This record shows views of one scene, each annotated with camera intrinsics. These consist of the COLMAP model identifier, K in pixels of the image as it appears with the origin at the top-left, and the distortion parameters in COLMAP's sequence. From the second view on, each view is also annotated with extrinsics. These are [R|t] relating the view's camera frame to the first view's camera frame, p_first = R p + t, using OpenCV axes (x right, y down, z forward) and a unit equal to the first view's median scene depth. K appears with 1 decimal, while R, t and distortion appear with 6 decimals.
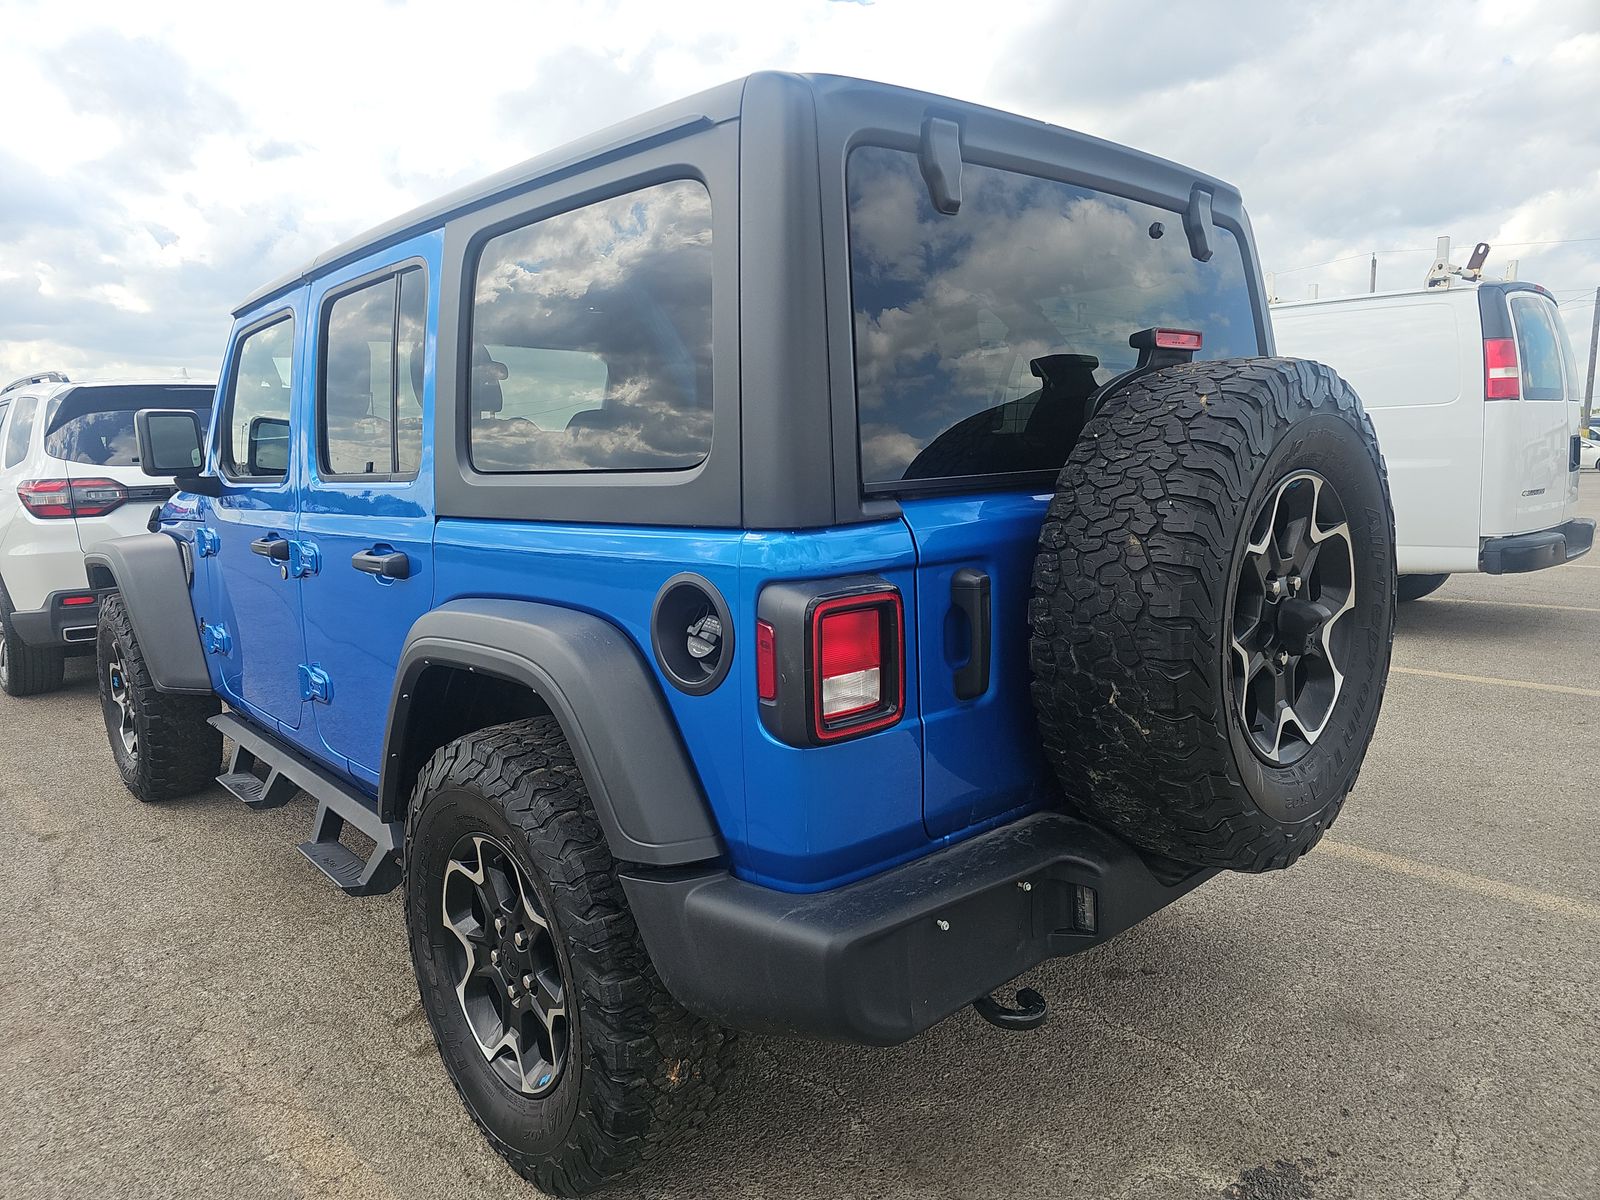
lens RADIAL K [[1107.4, 0, 800.0], [0, 1107.4, 600.0], [0, 0, 1]] dist [0.003323, -0.001581]
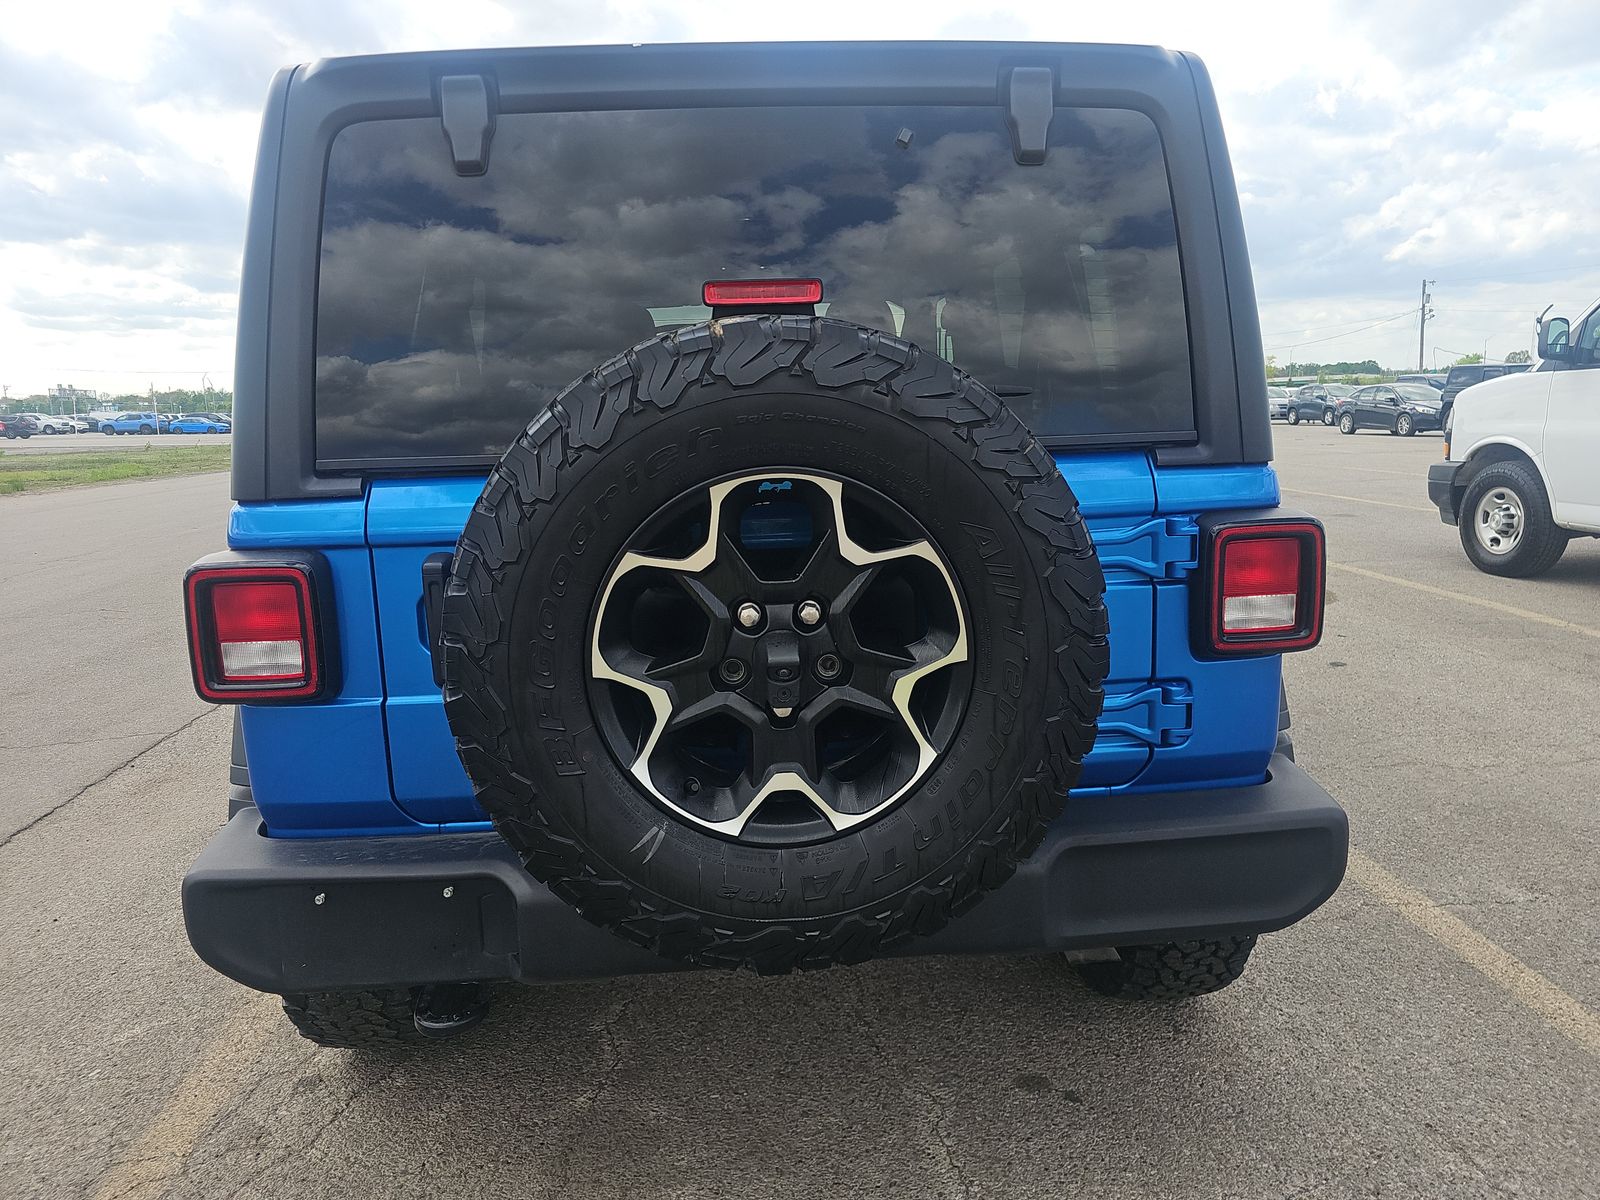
lens RADIAL K [[1107.4, 0, 800.0], [0, 1107.4, 600.0], [0, 0, 1]] dist [0.003323, -0.001581]
pose [[0.785953, 0.122818, -0.605964, 0.897183], [-0.085290, 0.992239, 0.090486, -0.092633], [0.612375, -0.019435, 0.790329, 0.401614]]
